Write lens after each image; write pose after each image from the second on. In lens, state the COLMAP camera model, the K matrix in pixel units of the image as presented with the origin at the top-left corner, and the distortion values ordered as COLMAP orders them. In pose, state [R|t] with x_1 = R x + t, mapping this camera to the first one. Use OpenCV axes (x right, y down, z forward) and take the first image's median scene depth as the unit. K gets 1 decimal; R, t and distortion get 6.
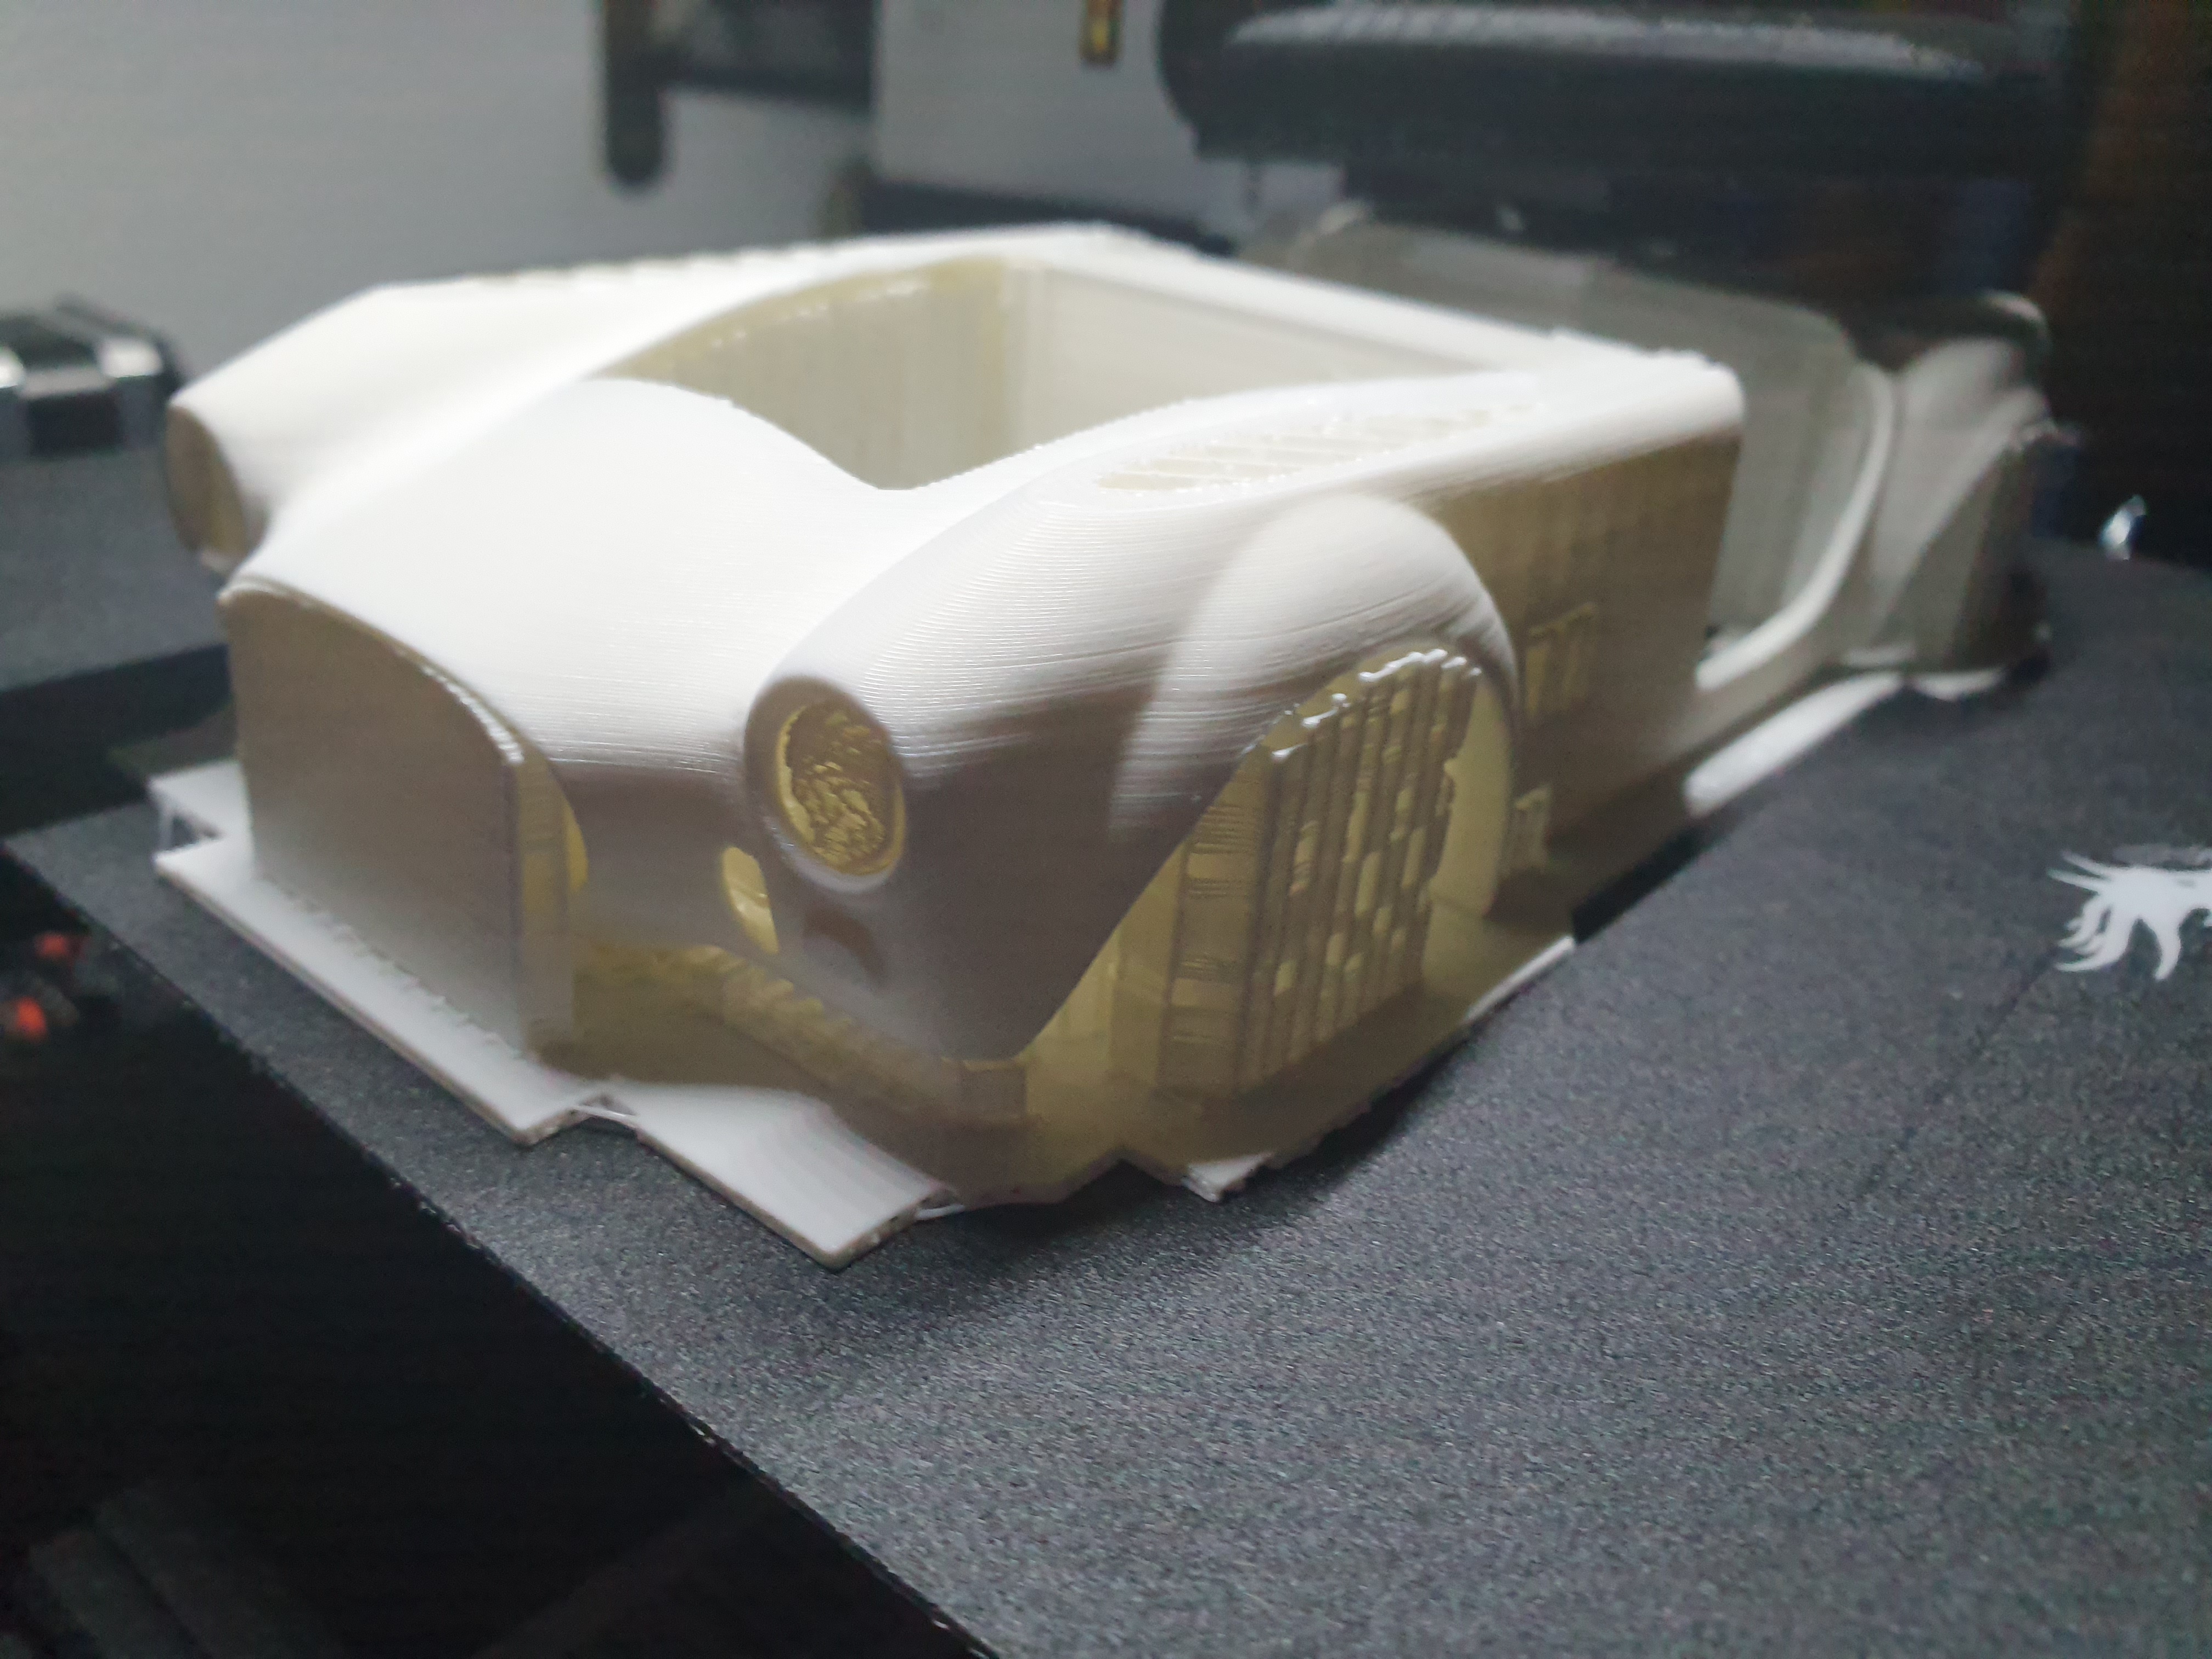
lens RADIAL K [[1730.0, 0, 1103.3], [0, 1730.0, 828.0], [0, 0, 1]] dist [0.004929, 0.001371]
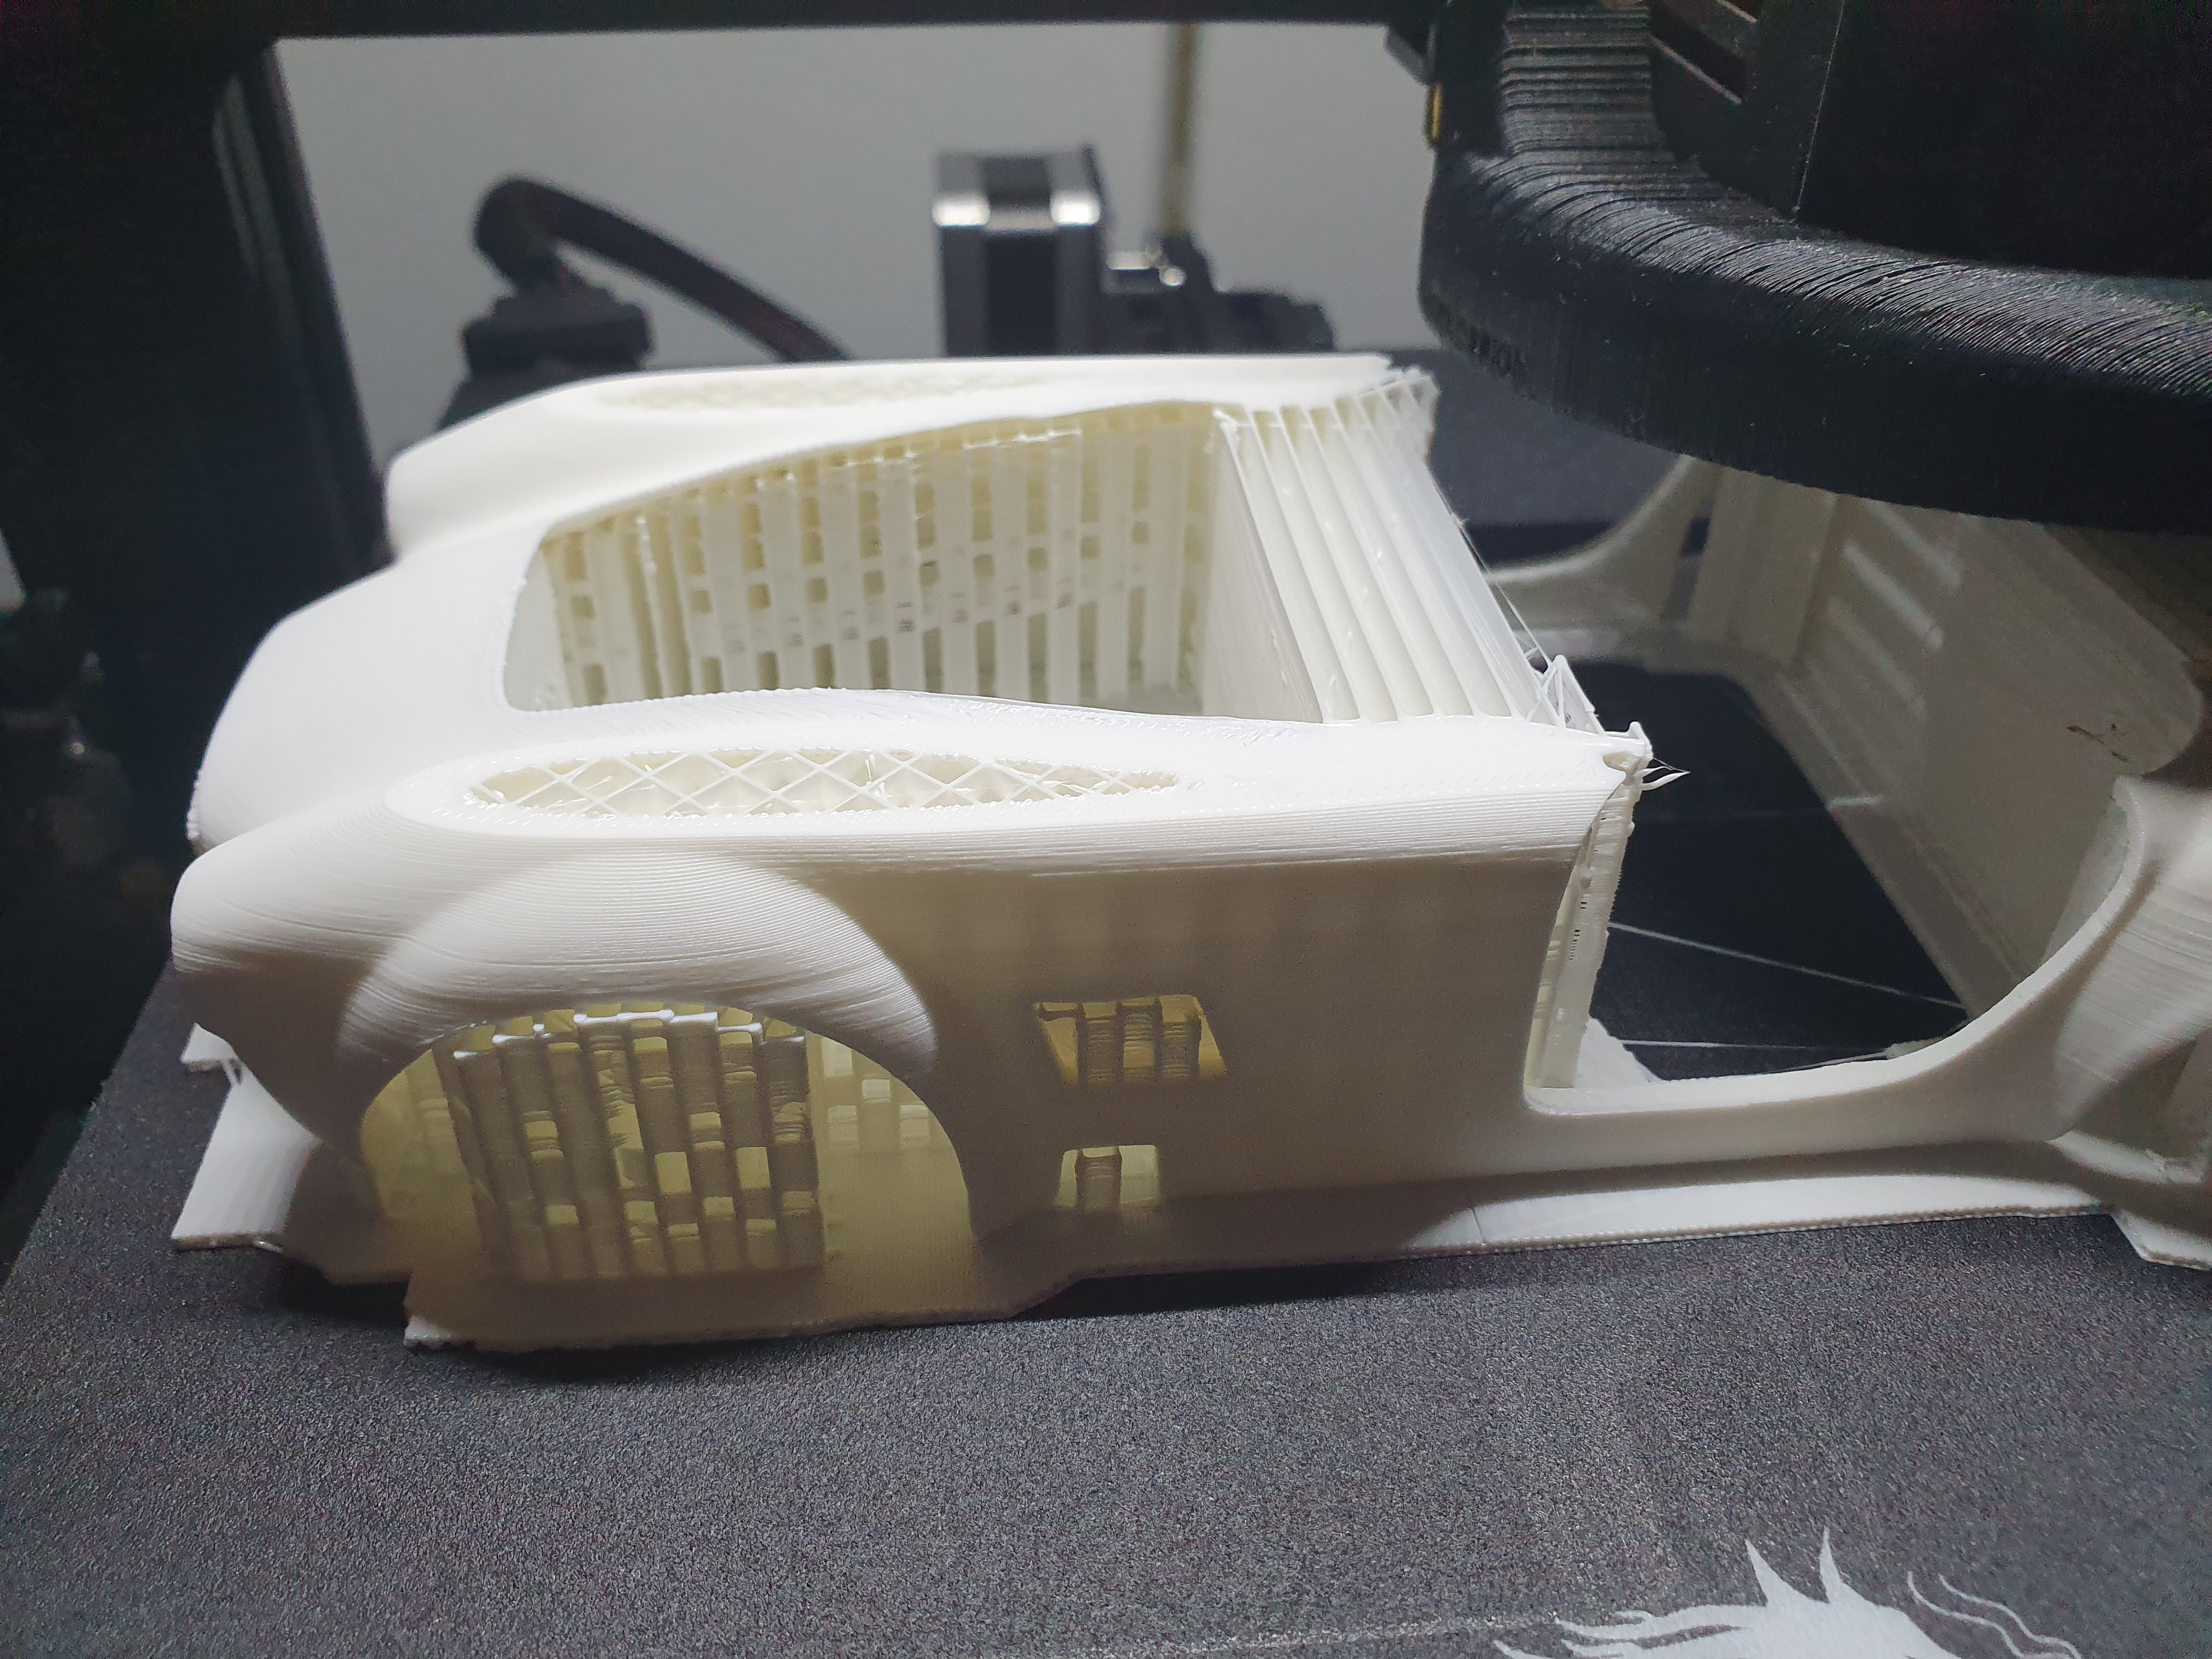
lens RADIAL K [[1756.6, 0, 1098.4], [0, 1756.6, 818.1], [0, 0, 1]] dist [0.012721, 0.003643]
pose [[0.716951, 0.357737, -0.598335, 1.042438], [-0.270078, 0.933798, 0.234688, -0.574517], [0.642681, -0.006663, 0.766105, 0.336501]]
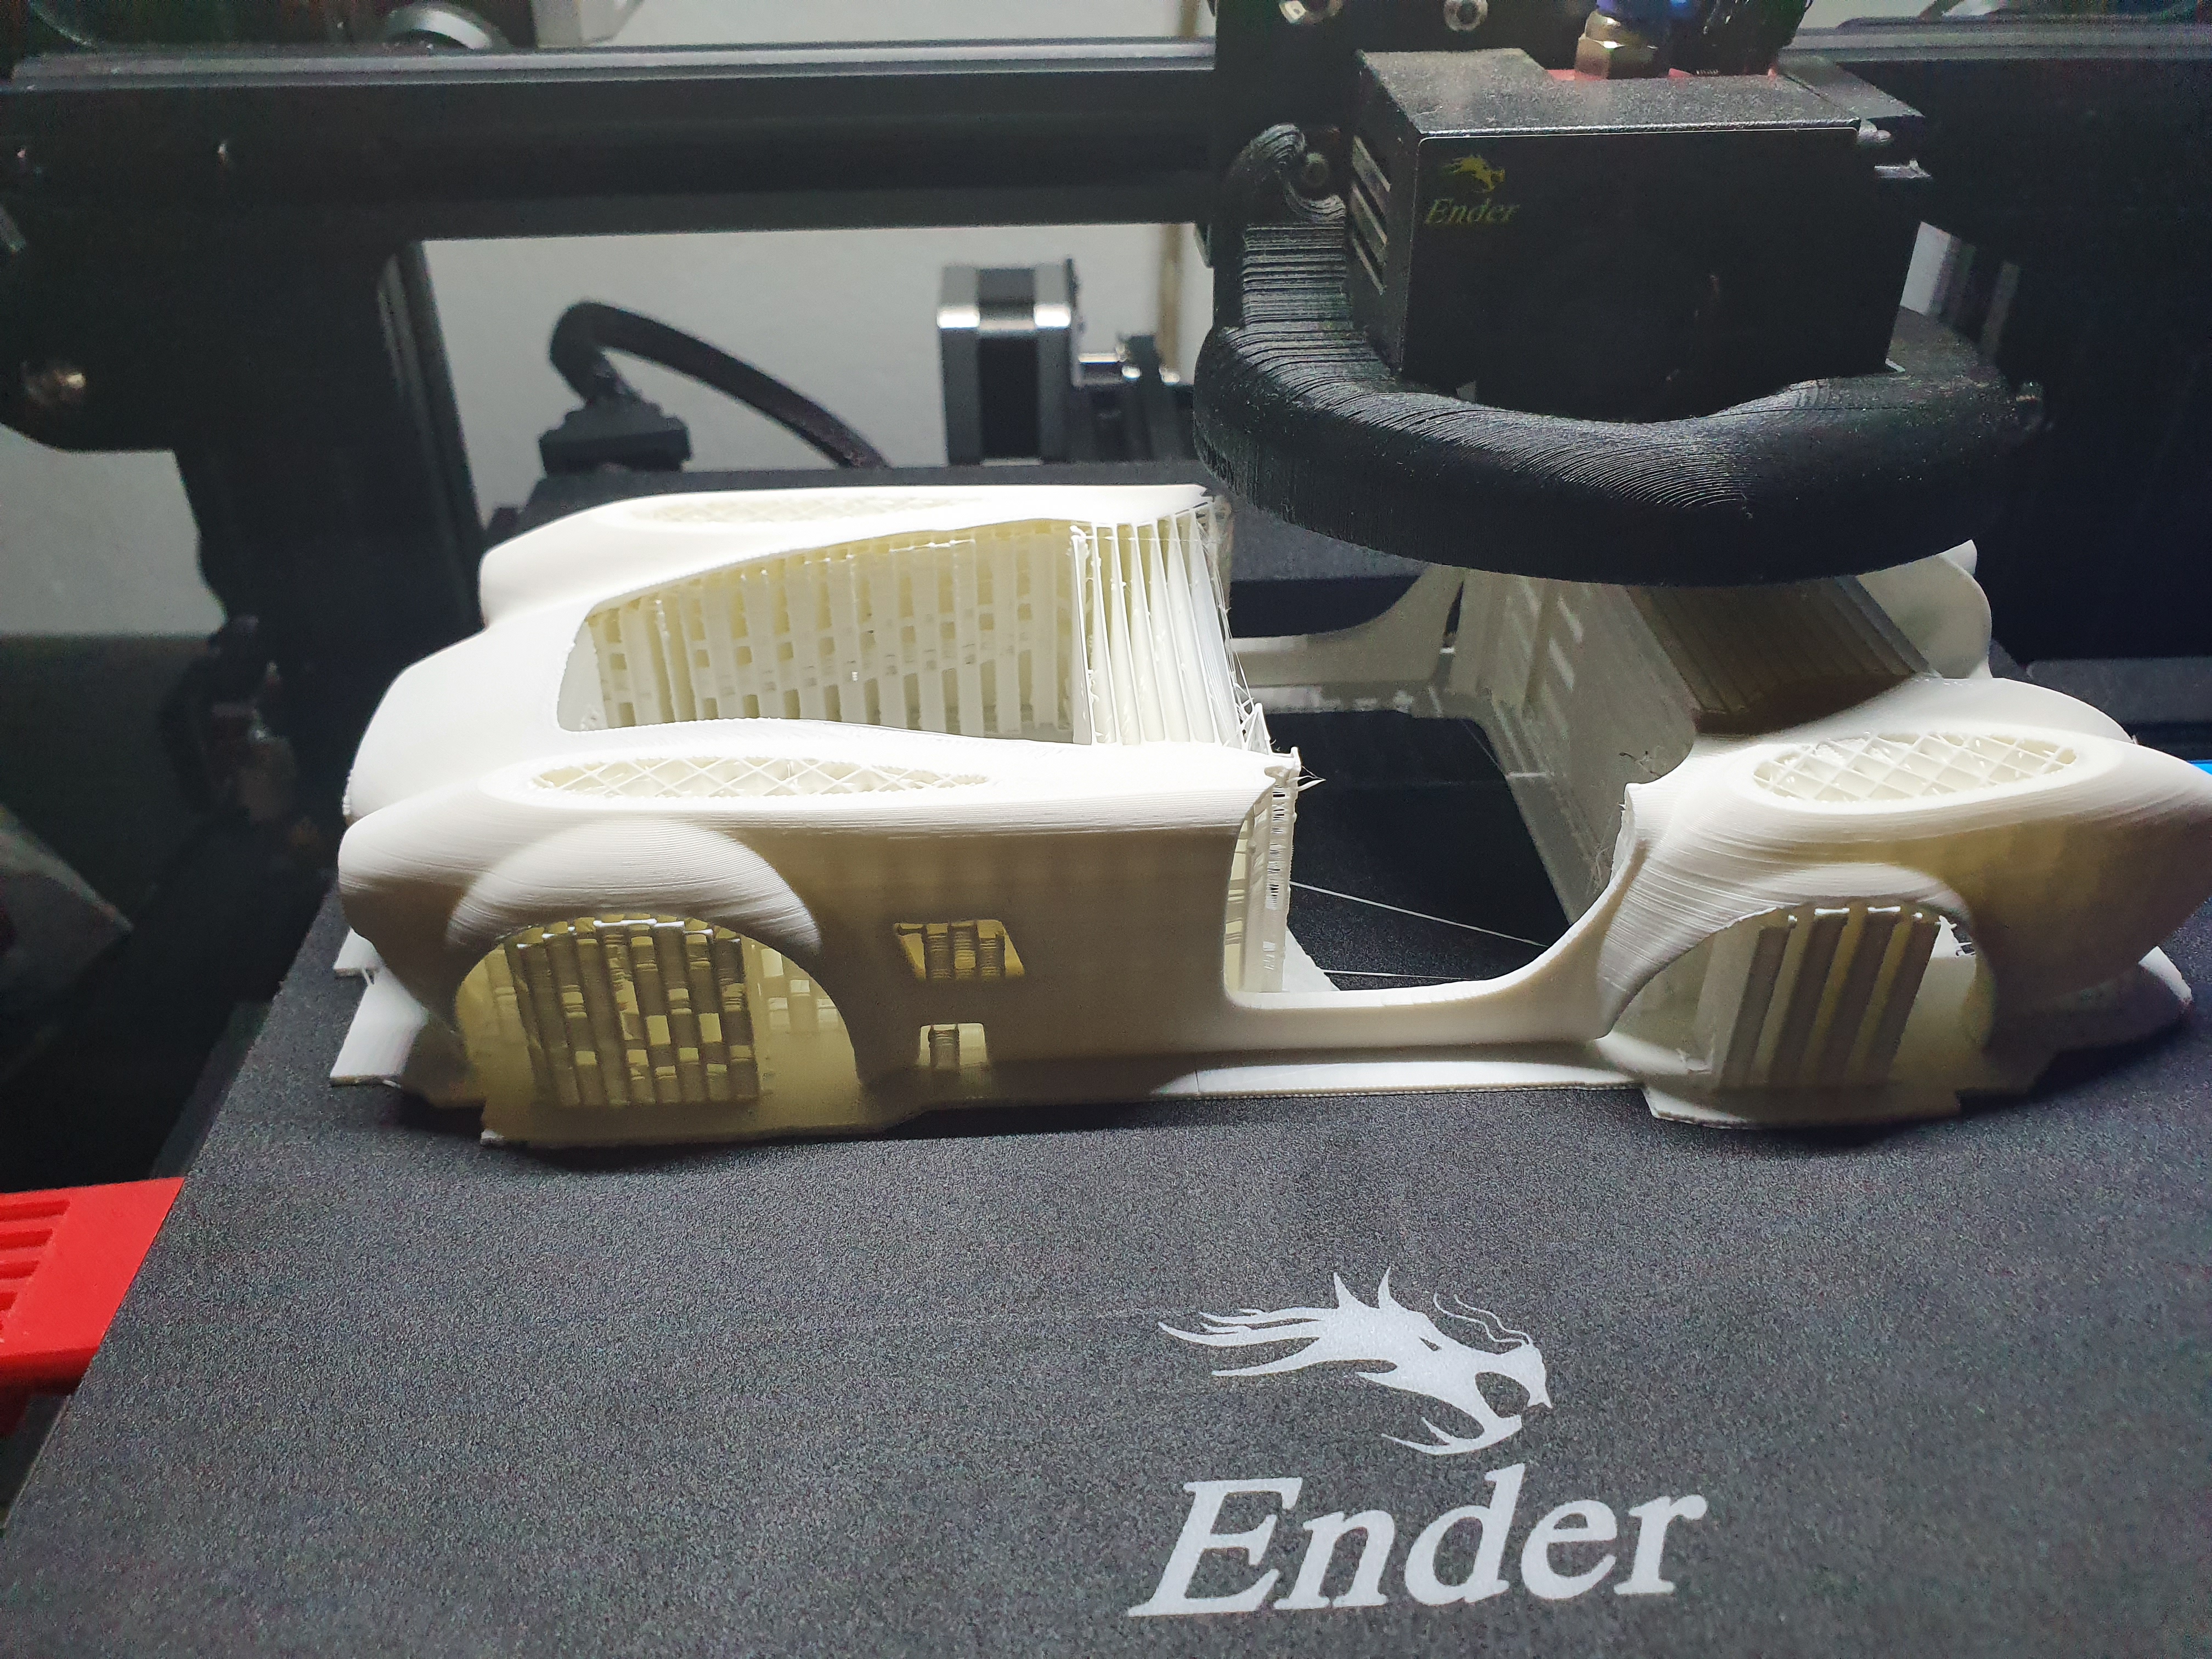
lens RADIAL K [[1750.3, 0, 1111.8], [0, 1750.3, 829.1], [0, 0, 1]] dist [0.138123, -0.256485]
pose [[0.689414, 0.353895, -0.632033, 1.656618], [-0.273514, 0.935120, 0.225257, -0.742823], [0.670744, 0.017574, 0.741480, -0.008345]]
